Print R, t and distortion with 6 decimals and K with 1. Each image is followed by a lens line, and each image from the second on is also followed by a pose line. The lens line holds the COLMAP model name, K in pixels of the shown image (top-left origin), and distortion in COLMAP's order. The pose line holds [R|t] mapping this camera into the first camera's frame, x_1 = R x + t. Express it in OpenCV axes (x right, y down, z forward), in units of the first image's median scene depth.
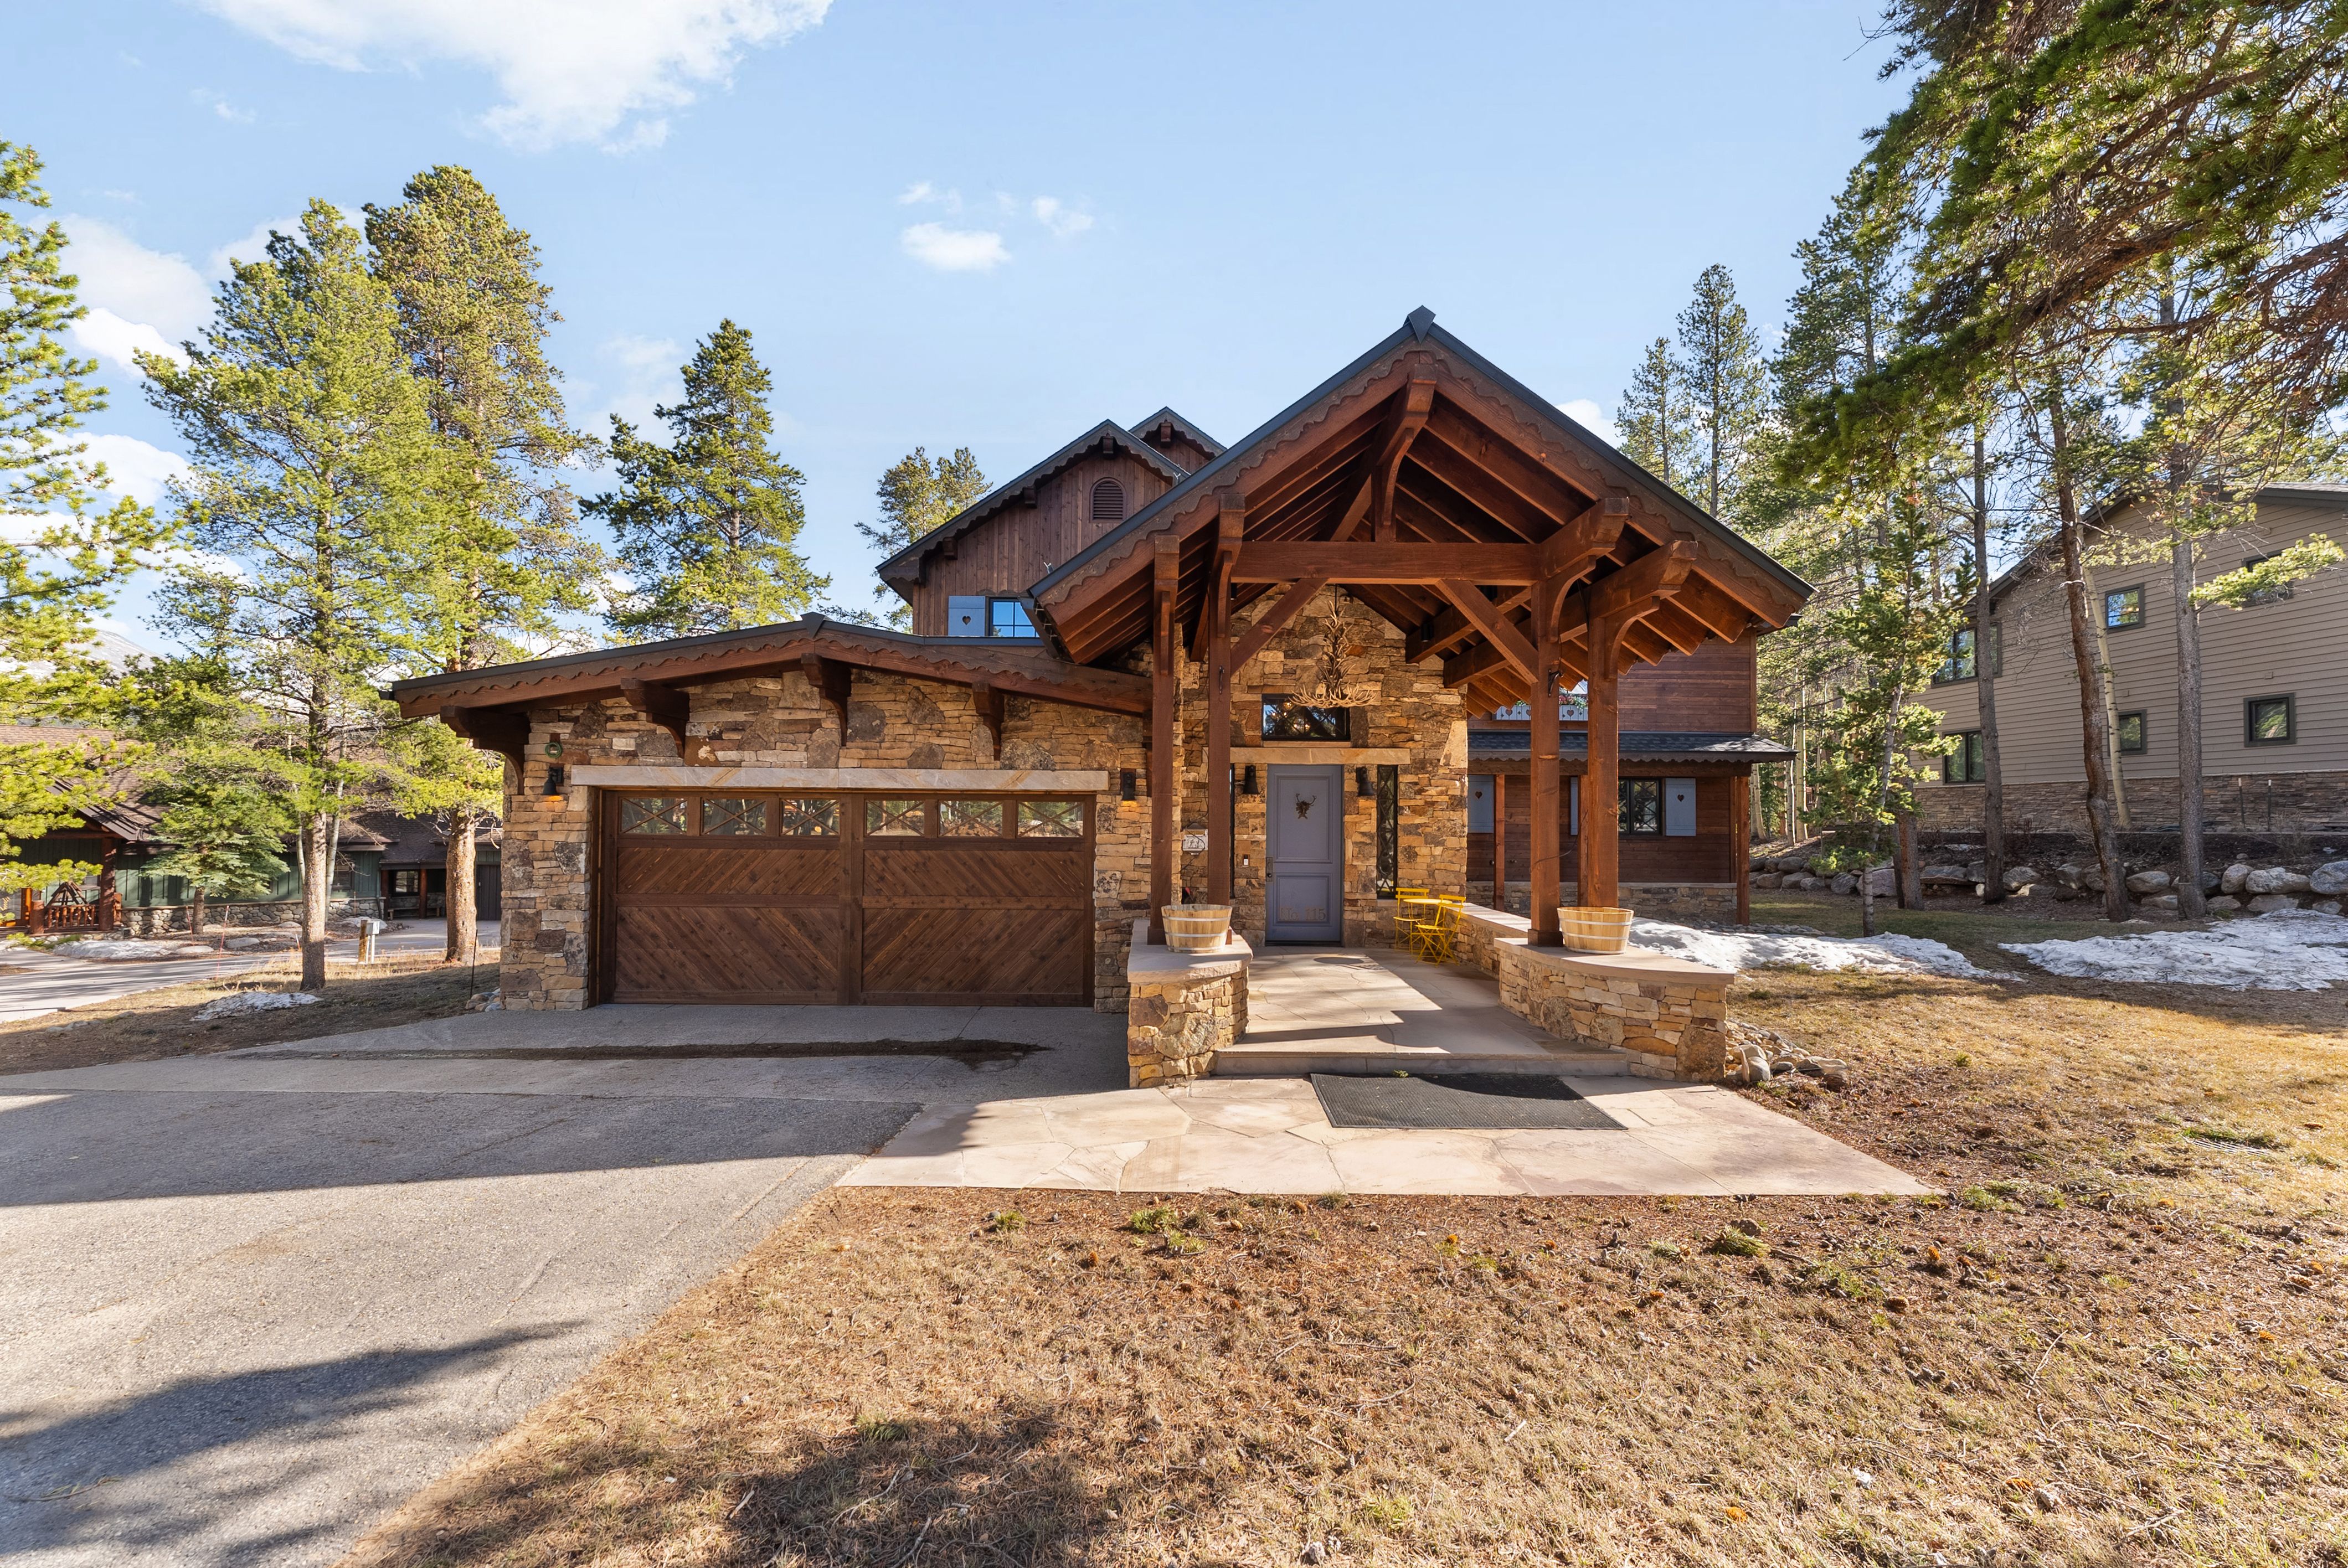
lens RADIAL K [[960.0, 0, 1169.2], [0, 960.0, 795.9], [0, 0, 1]] dist [-0.002314, 0.001397]
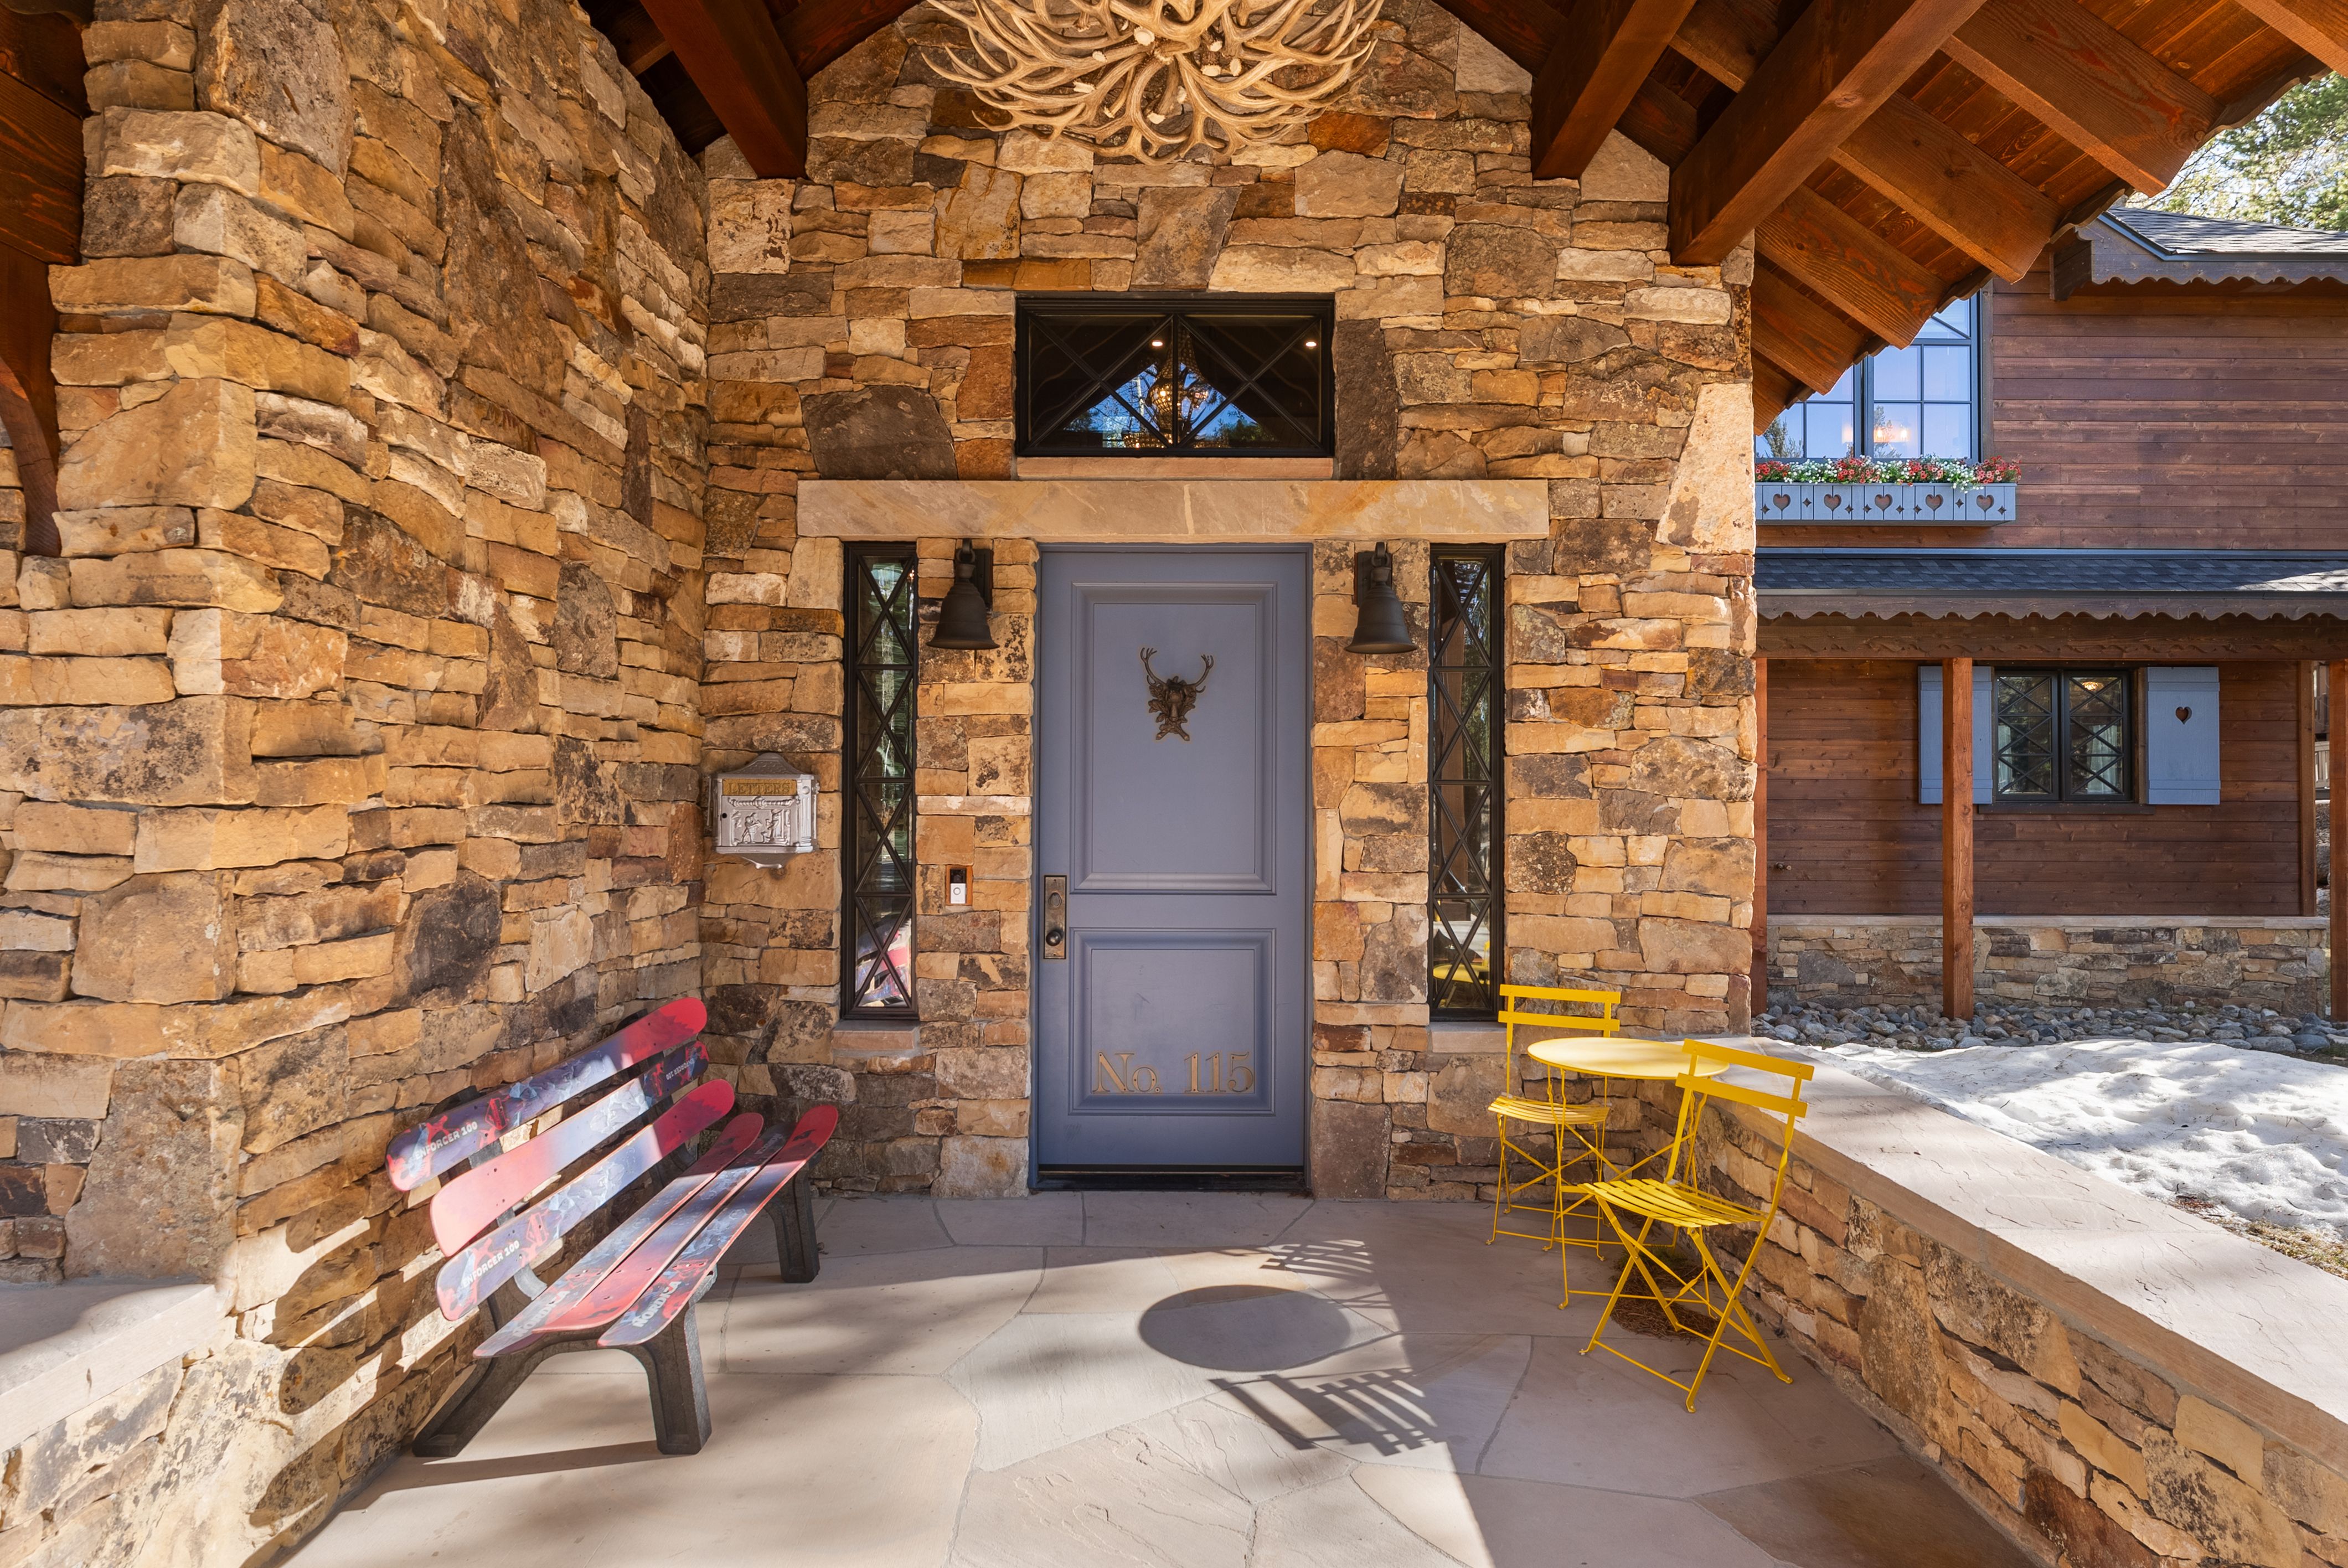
lens RADIAL K [[1294.5, 0, 1177.3], [0, 1294.5, 779.0], [0, 0, 1]] dist [-0.006624, -0.000840]
pose [[0.999811, -0.005234, -0.018733, 0.150297], [0.005437, 0.999927, 0.010834, 0.031860], [0.018675, -0.010934, 0.999766, 0.623697]]
